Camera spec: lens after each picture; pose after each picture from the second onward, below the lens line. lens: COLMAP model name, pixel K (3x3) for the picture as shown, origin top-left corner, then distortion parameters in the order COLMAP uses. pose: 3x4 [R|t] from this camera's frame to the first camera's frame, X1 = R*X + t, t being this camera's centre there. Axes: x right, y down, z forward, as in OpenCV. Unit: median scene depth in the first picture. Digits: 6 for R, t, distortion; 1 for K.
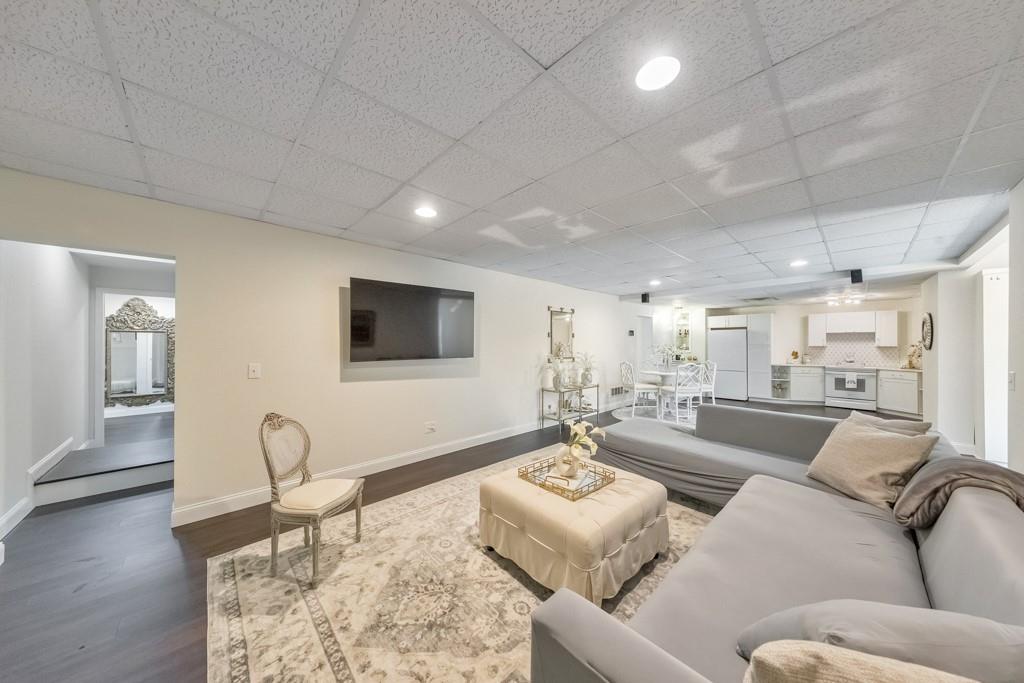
lens RADIAL K [[325.7, 0, 511.5], [0, 325.7, 340.3], [0, 0, 1]] dist [0.001552, 0.000046]
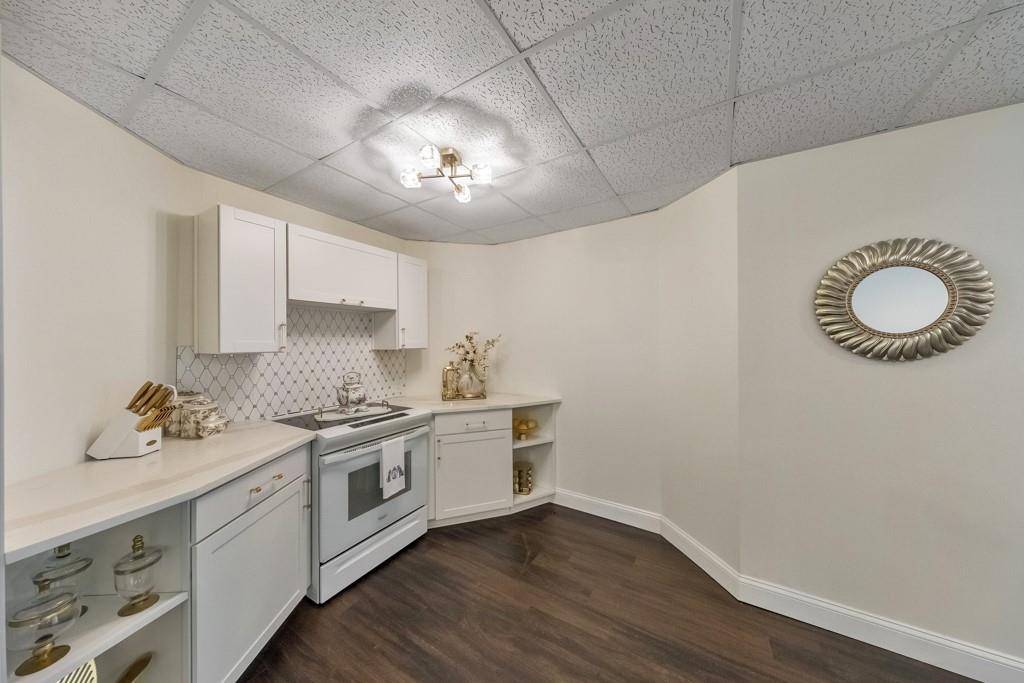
lens RADIAL K [[325.7, 0, 511.4], [0, 325.7, 341.2], [0, 0, 1]] dist [0.001552, 0.000046]
pose [[-0.267461, -0.004341, 0.963559, 0.705114], [-0.000430, 0.999990, 0.004386, 0.007870], [-0.963569, 0.000759, -0.267460, 0.943229]]
